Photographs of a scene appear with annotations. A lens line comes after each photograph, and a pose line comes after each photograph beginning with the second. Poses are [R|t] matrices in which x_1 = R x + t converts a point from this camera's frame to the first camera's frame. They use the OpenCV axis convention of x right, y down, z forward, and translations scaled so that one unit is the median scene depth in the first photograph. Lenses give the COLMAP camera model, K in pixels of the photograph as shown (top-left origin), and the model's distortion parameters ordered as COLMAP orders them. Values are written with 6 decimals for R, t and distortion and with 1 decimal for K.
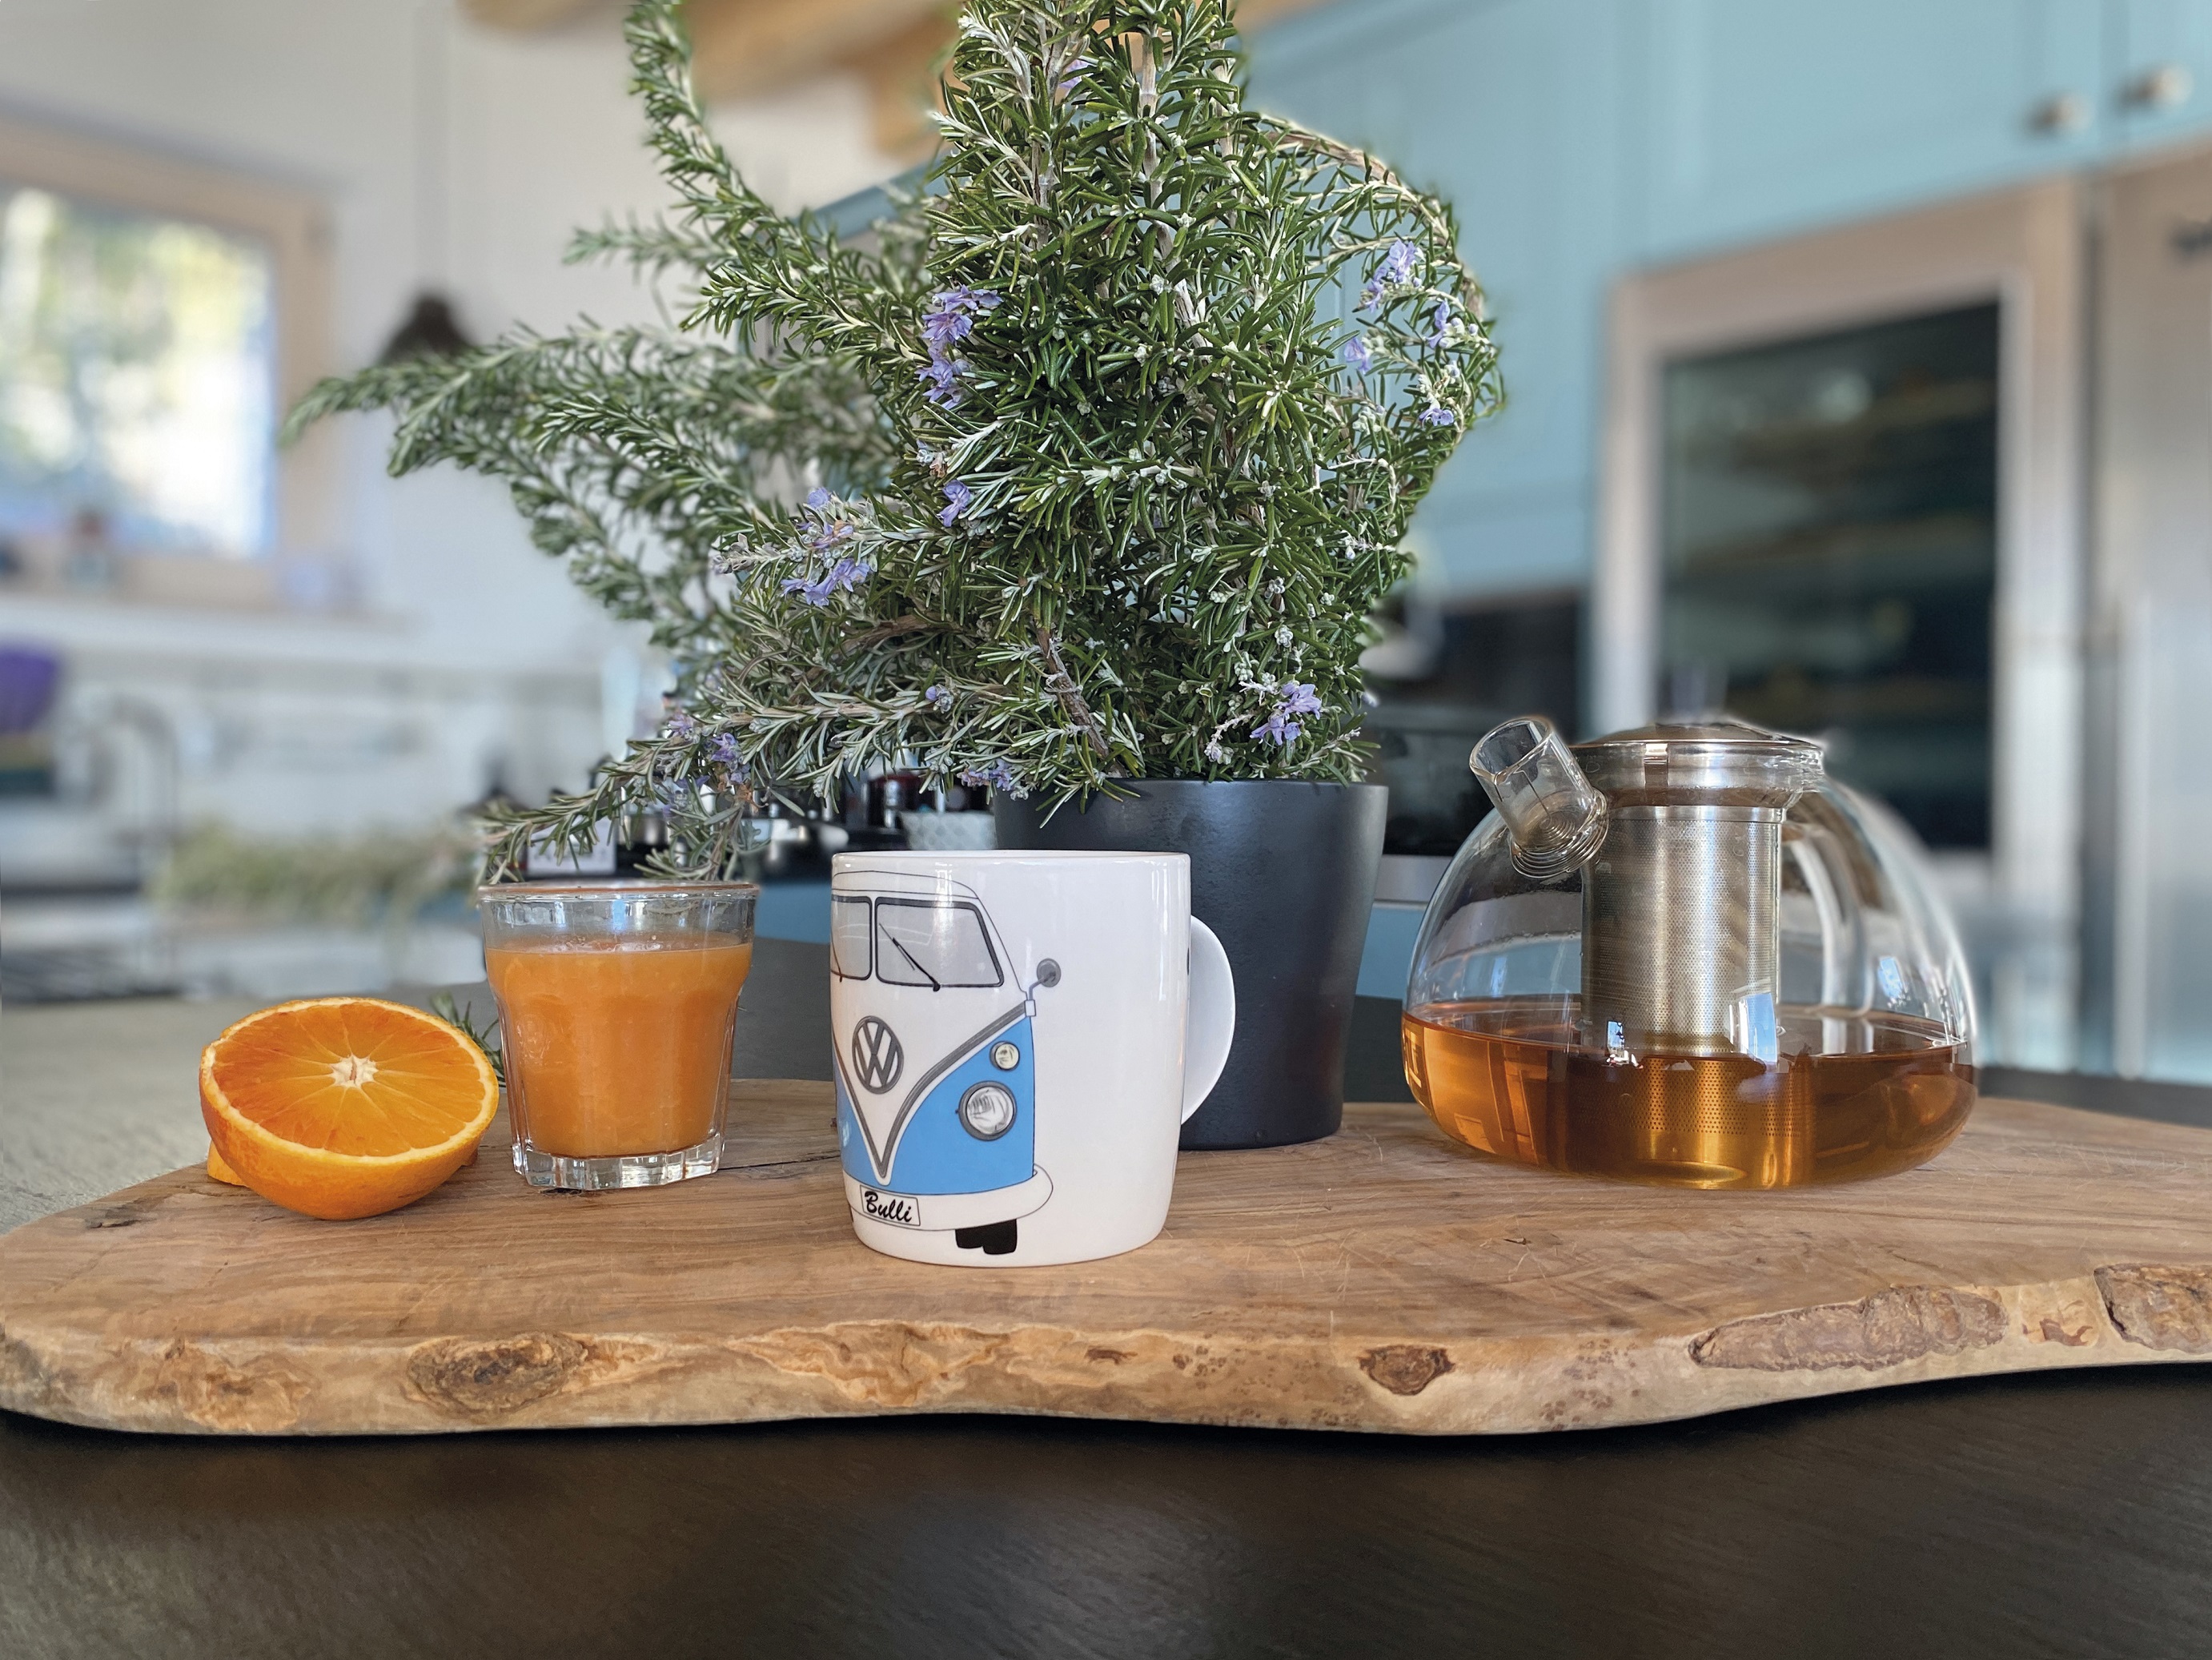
lens RADIAL K [[1674.1, 0, 1106.0], [0, 1674.1, 830.0], [0, 0, 1]] dist [0.001833, 0.003875]
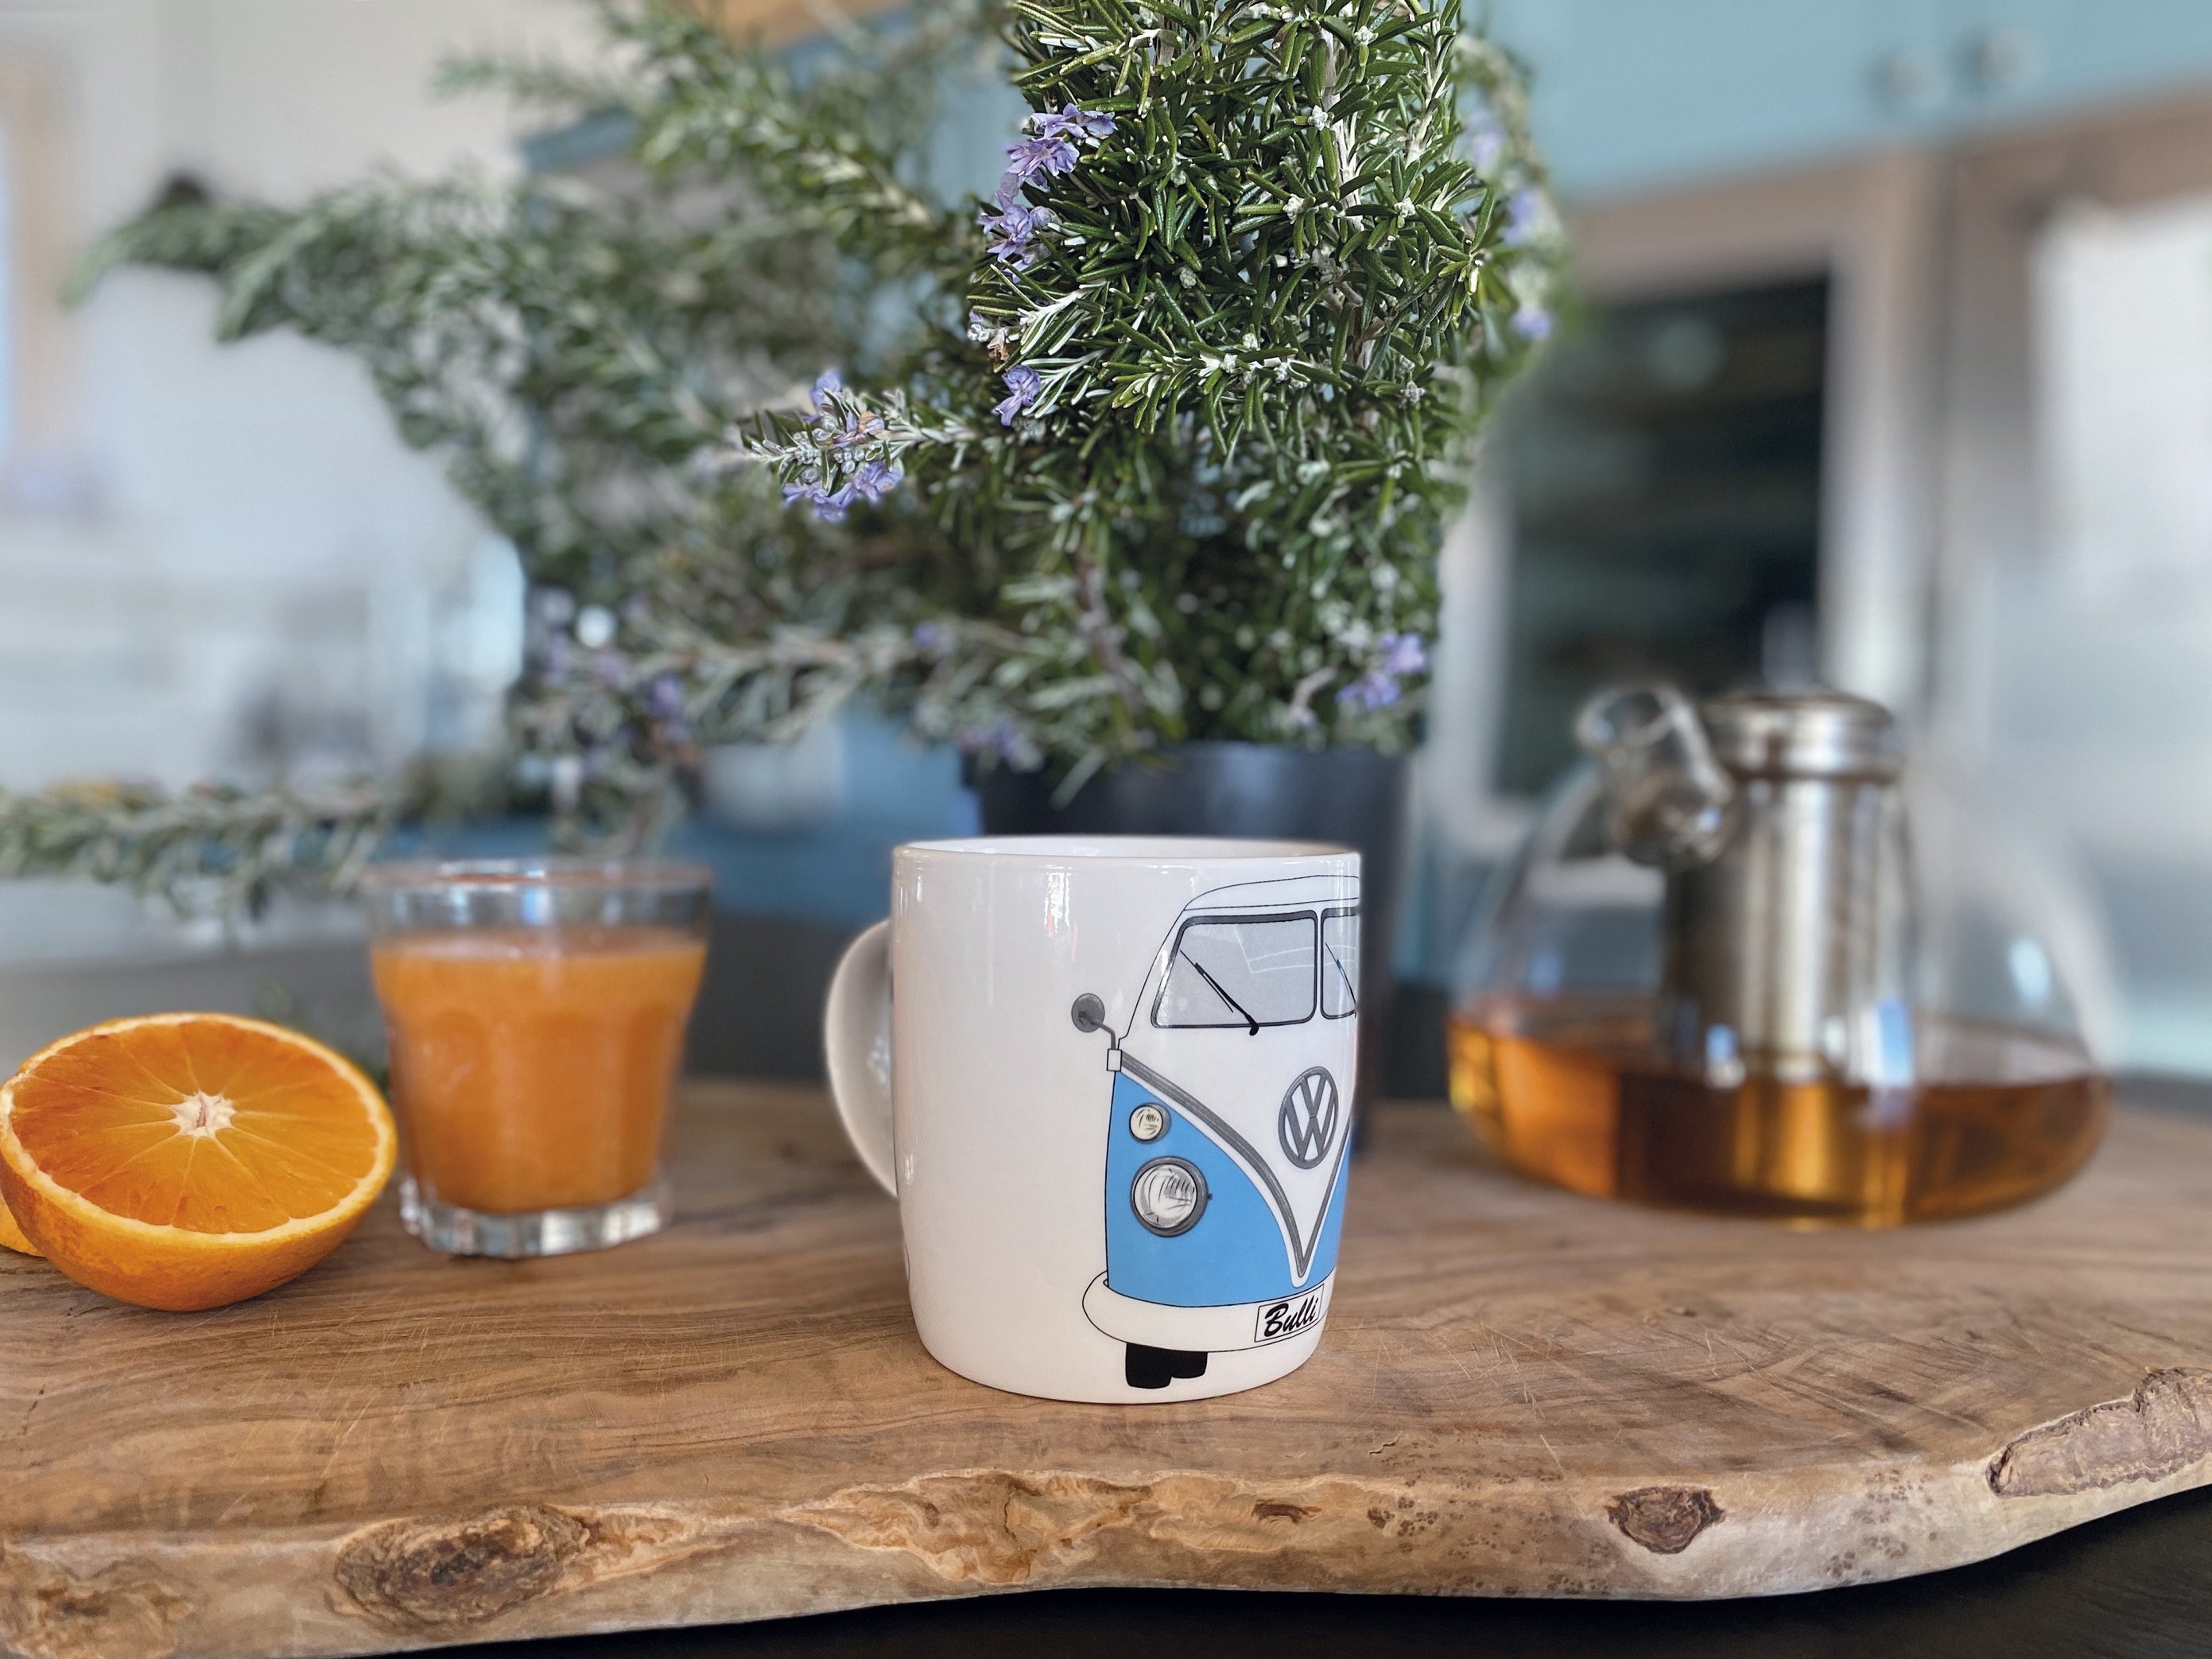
lens RADIAL K [[1700.3, 0, 1106.0], [0, 1700.3, 829.5], [0, 0, 1]] dist [-0.011376, 0.009845]
pose [[0.992794, 0.011685, 0.119262, -0.175680], [-0.015699, 0.999340, 0.032769, -0.023058], [-0.118800, -0.034405, 0.992322, 0.246294]]
